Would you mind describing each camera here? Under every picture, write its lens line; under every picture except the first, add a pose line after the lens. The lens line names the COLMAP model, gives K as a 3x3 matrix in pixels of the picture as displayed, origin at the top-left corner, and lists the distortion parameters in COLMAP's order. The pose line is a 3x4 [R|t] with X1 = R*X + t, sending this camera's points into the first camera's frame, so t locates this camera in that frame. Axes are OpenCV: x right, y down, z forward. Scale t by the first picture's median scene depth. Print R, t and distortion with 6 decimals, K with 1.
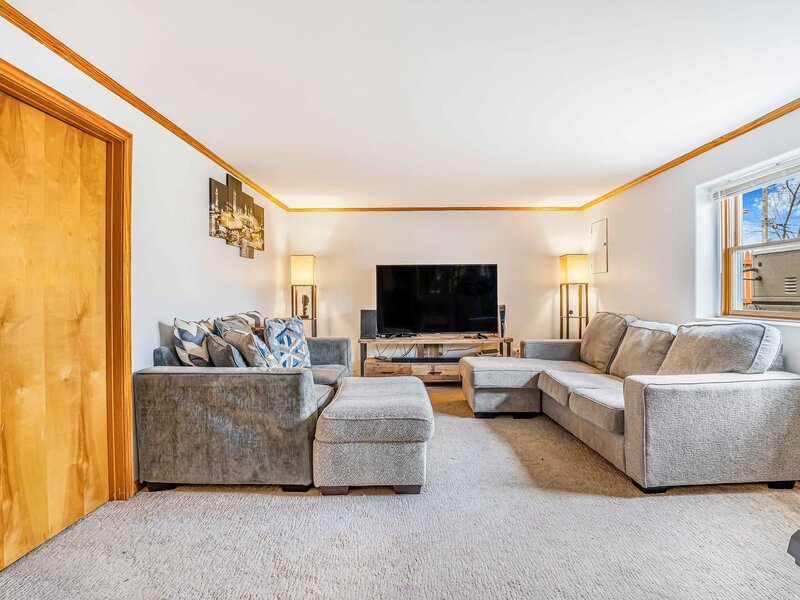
lens RADIAL K [[439.5, 0, 400.0], [0, 439.5, 300.0], [0, 0, 1]] dist [0.000379, 0.000055]
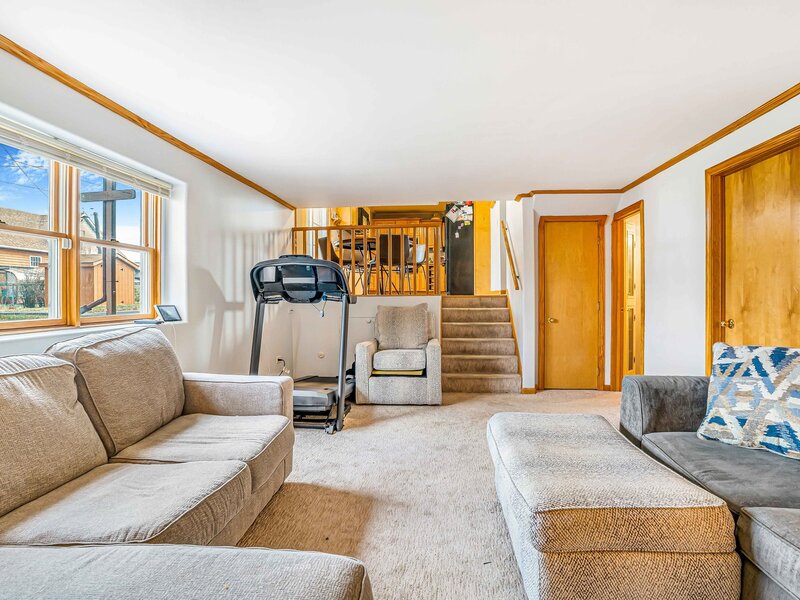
lens RADIAL K [[439.5, 0, 400.0], [0, 439.5, 300.0], [0, 0, 1]] dist [0.000379, 0.000055]
pose [[-0.998714, 0.009633, 0.049769, 0.221294], [0.011399, 0.999311, 0.035335, -0.042542], [-0.049394, 0.035857, -0.998135, 2.063575]]
